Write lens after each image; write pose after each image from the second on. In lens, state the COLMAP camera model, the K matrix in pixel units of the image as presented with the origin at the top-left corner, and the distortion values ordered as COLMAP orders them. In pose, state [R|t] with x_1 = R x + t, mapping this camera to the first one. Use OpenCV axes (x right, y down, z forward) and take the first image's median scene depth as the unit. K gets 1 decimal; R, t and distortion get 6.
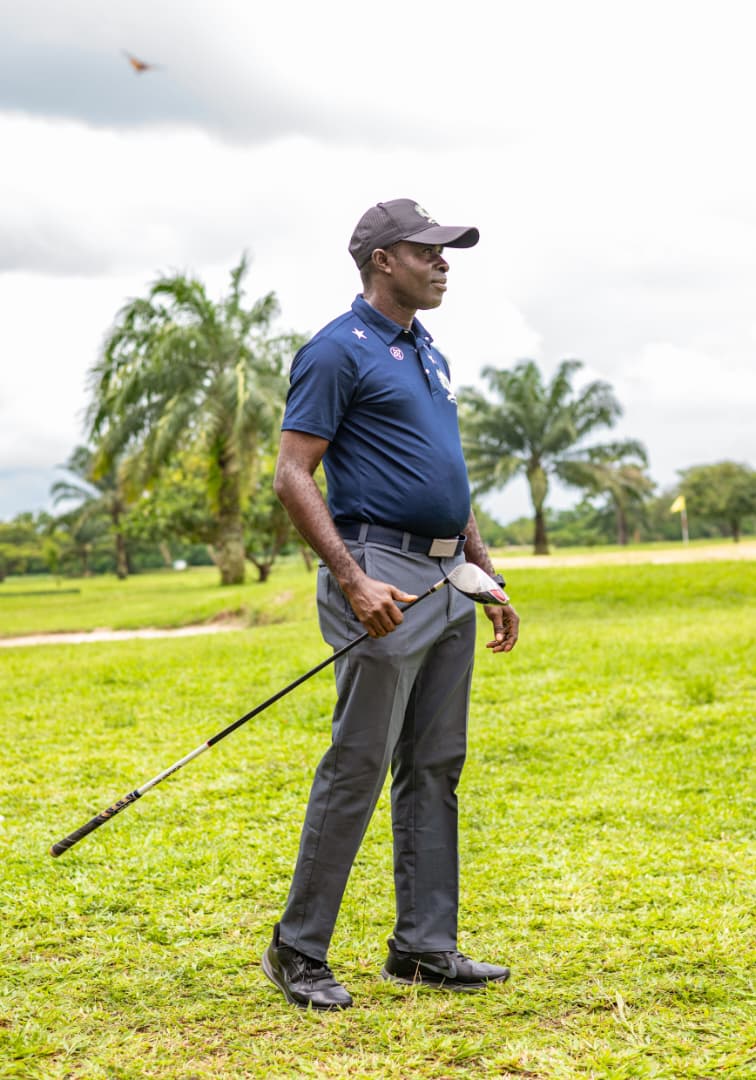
lens RADIAL K [[2177.0, 0, 376.6], [0, 2177.0, 536.8], [0, 0, 1]] dist [-0.092724, 0.025825]
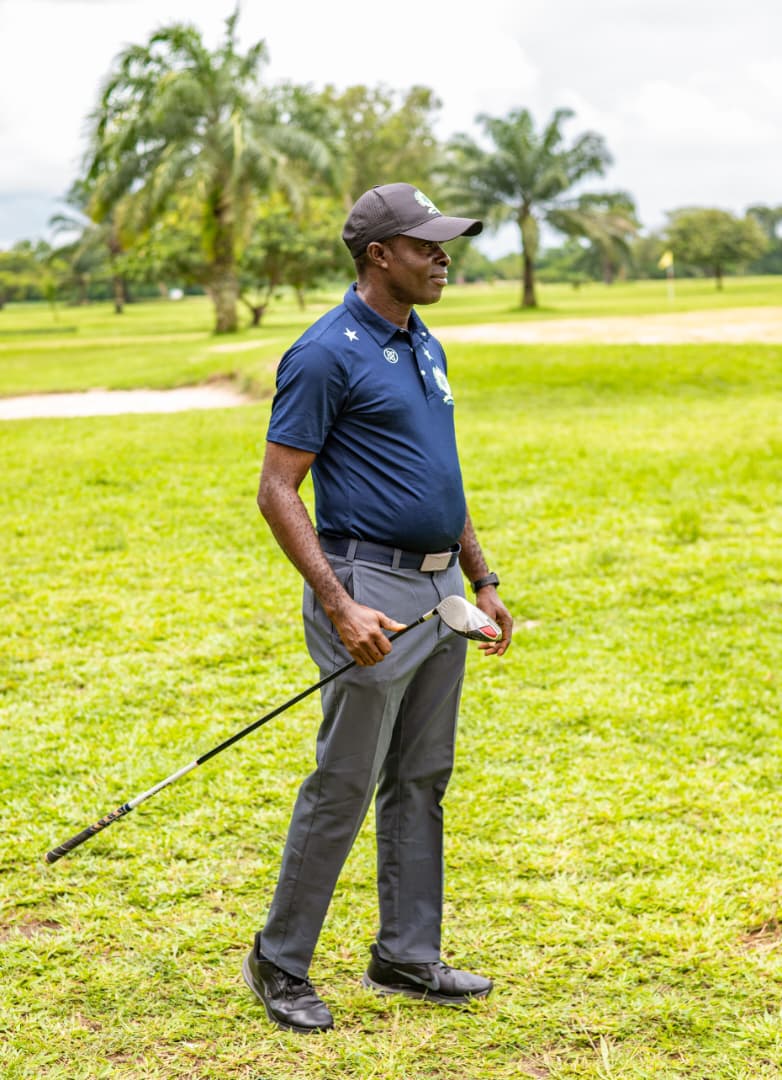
lens RADIAL K [[2088.8, 0, 389.1], [0, 2088.8, 544.7], [0, 0, 1]] dist [-0.093073, -0.037529]
pose [[0.999764, 0.017795, 0.012475, -0.001011], [-0.019450, 0.988738, 0.148385, -0.101310], [-0.009694, -0.148592, 0.988851, 0.068197]]
